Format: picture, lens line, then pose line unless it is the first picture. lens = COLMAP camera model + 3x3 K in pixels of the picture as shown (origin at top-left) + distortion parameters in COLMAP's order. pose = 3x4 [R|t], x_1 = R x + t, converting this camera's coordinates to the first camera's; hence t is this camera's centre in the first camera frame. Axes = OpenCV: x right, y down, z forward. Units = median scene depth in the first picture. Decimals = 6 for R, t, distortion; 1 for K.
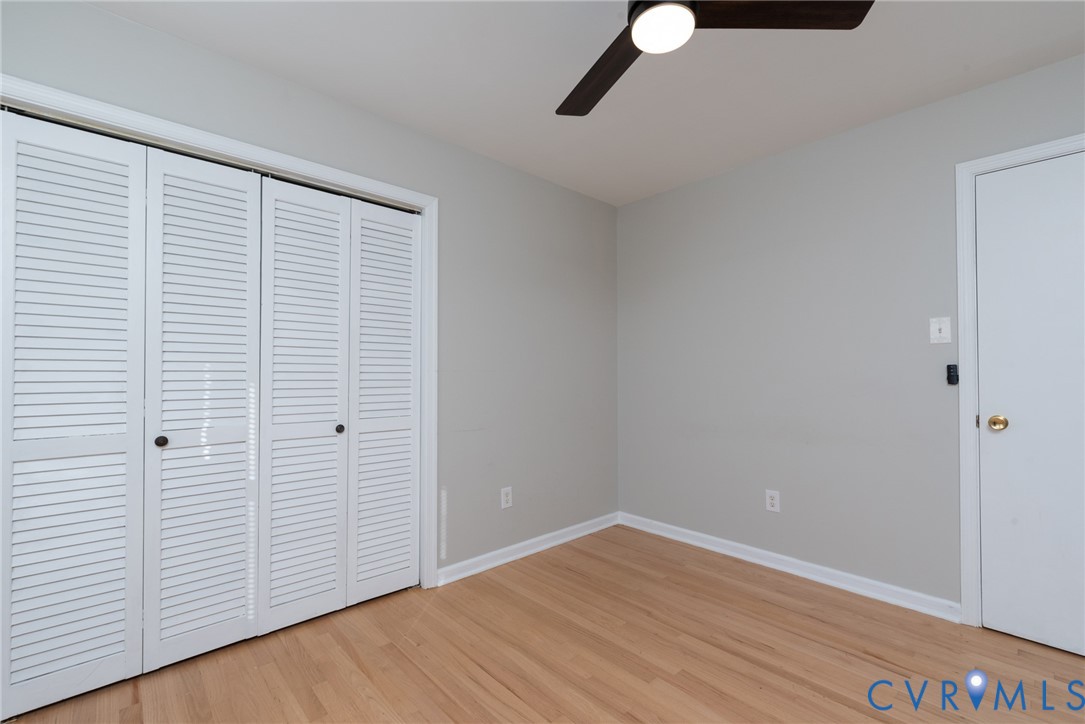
lens RADIAL K [[471.2, 0, 567.9], [0, 471.2, 356.1], [0, 0, 1]] dist [0.001529, 0.001261]
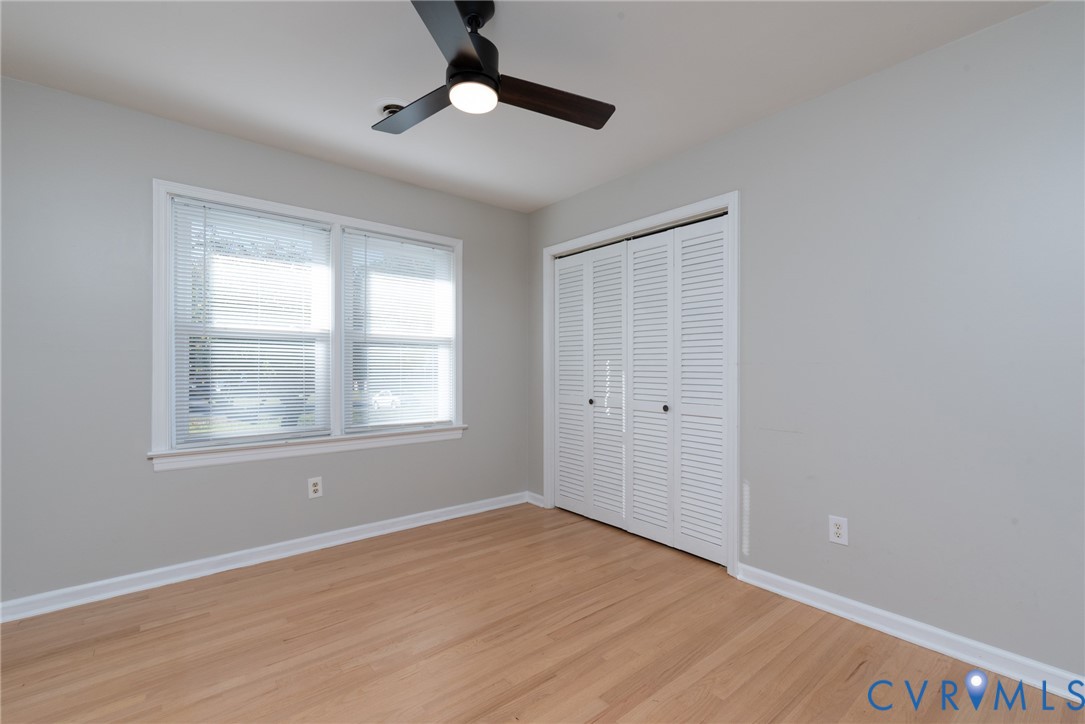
lens RADIAL K [[471.2, 0, 535.4], [0, 471.2, 355.6], [0, 0, 1]] dist [0.001529, 0.001261]
pose [[-0.090597, -0.032345, -0.995362, 0.881853], [0.030936, 0.998899, -0.035276, 0.043344], [0.995407, -0.033988, -0.089496, 0.772772]]
